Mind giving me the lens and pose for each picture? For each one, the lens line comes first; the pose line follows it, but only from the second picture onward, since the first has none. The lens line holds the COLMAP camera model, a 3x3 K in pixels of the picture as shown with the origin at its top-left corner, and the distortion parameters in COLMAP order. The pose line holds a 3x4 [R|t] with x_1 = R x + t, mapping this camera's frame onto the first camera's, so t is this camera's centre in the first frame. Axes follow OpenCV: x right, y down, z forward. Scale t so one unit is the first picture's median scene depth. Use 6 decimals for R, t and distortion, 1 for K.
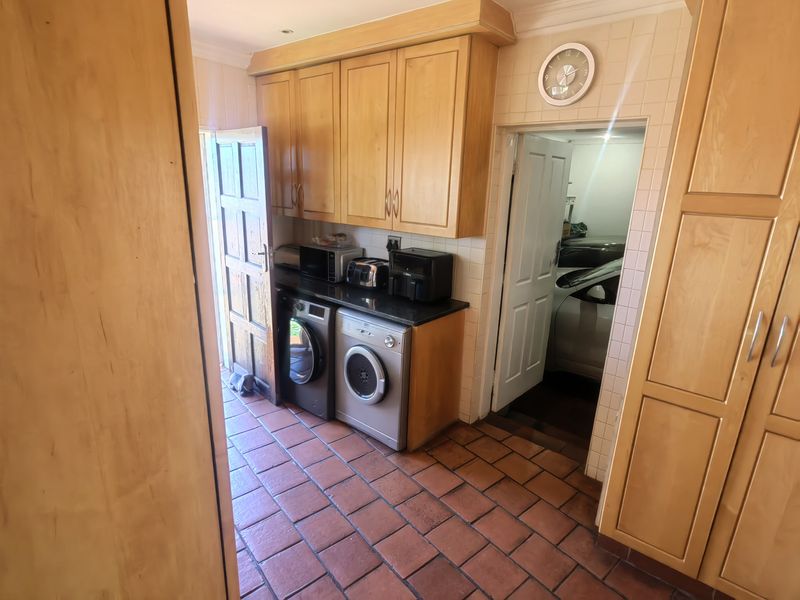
lens RADIAL K [[430.9, 0, 404.3], [0, 430.9, 297.1], [0, 0, 1]] dist [-0.022751, 0.019977]
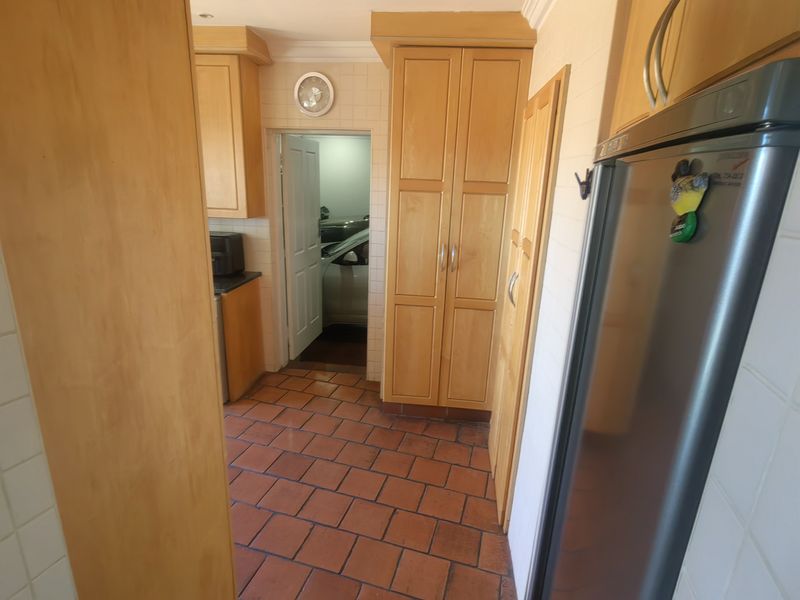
lens RADIAL K [[430.9, 0, 404.3], [0, 430.9, 297.1], [0, 0, 1]] dist [-0.022751, 0.019977]
pose [[0.833077, -0.155662, 0.530804, -0.193908], [0.141576, 0.987628, 0.067430, 0.067612], [-0.534733, 0.018974, 0.844808, -0.279451]]
